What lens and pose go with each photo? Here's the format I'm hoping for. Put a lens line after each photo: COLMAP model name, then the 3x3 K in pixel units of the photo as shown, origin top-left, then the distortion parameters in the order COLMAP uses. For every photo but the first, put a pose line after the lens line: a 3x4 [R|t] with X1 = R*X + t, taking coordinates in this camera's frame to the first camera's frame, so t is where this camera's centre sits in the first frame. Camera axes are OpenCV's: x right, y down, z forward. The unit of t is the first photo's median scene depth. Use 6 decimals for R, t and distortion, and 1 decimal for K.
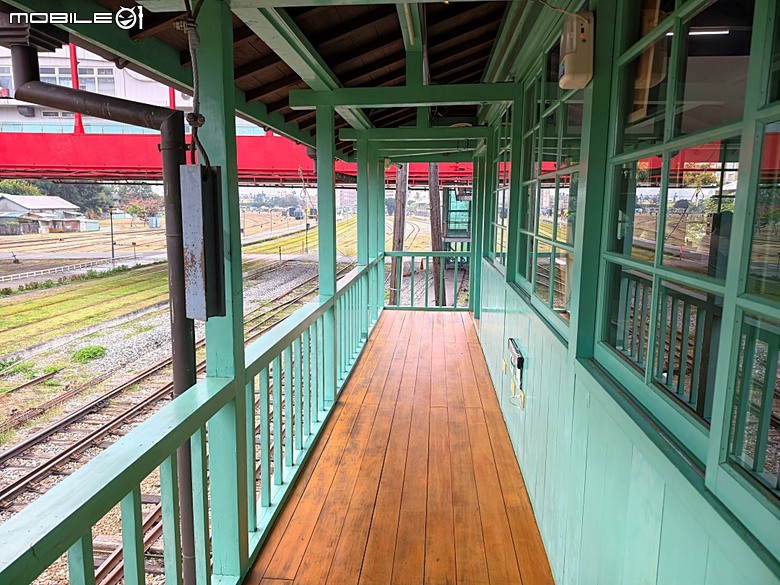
lens RADIAL K [[558.1, 0, 392.7], [0, 558.1, 295.7], [0, 0, 1]] dist [0.009346, -0.017889]
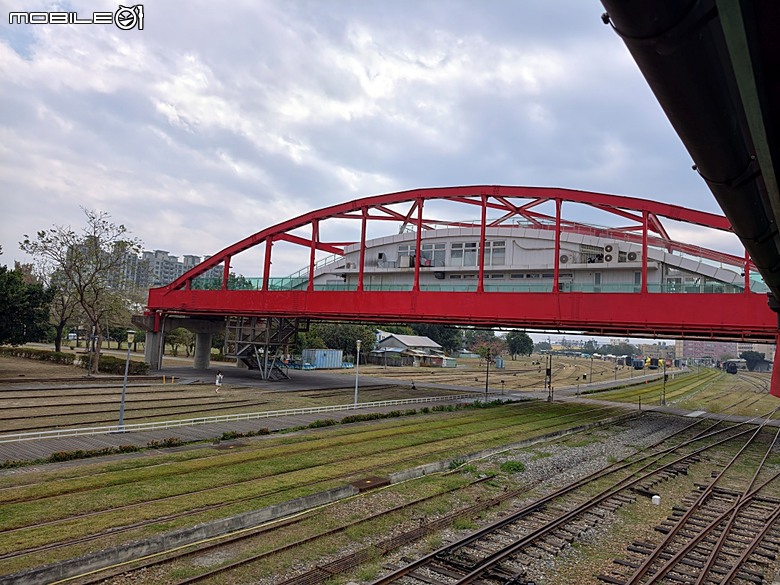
lens RADIAL K [[558.1, 0, 387.9], [0, 558.1, 289.7], [0, 0, 1]] dist [0.009346, -0.017889]
pose [[0.842853, -0.007097, -0.538097, -0.038301], [-0.135641, 0.964827, -0.225189, 0.015934], [0.520769, 0.262789, 0.812245, -0.111041]]
